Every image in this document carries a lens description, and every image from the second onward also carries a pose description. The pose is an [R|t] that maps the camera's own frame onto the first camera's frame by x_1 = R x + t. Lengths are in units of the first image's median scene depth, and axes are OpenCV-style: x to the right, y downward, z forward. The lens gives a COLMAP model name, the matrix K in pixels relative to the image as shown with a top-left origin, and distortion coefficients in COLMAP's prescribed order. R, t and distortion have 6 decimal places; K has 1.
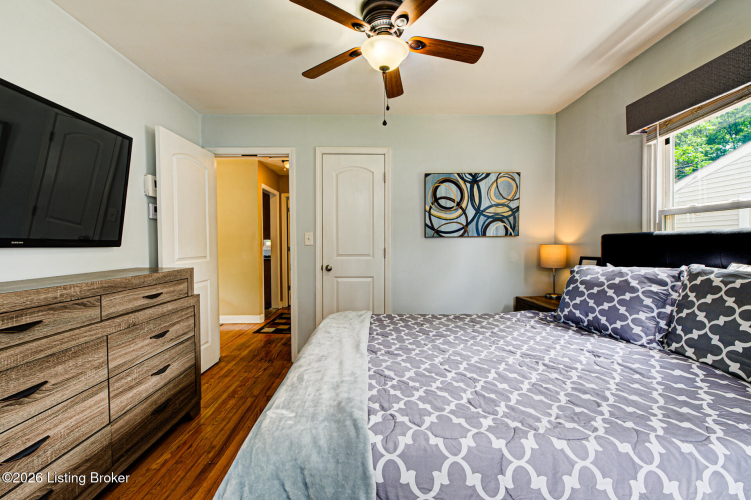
lens RADIAL K [[311.0, 0, 375.5], [0, 311.0, 250.0], [0, 0, 1]] dist [-0.000406, 0.000018]
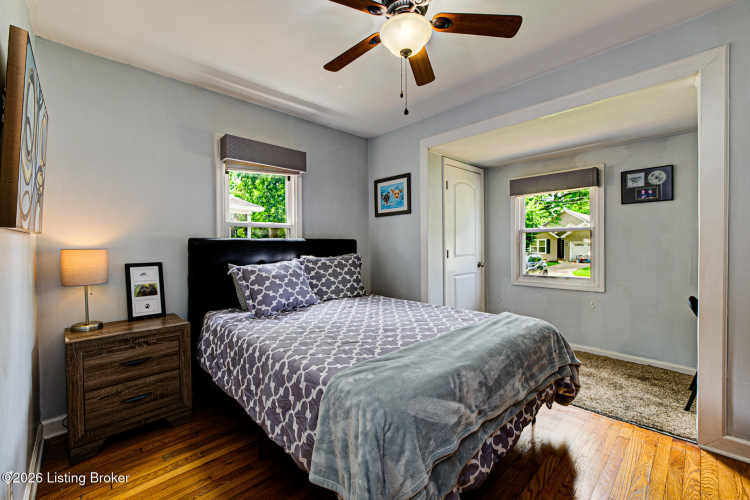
lens RADIAL K [[310.6, 0, 375.0], [0, 310.6, 250.0], [0, 0, 1]] dist [-0.000406, 0.000018]
pose [[-0.680433, -0.002460, 0.732806, -0.576662], [0.025199, 0.999324, 0.026752, -0.031669], [-0.732377, 0.036669, -0.679911, 1.704306]]
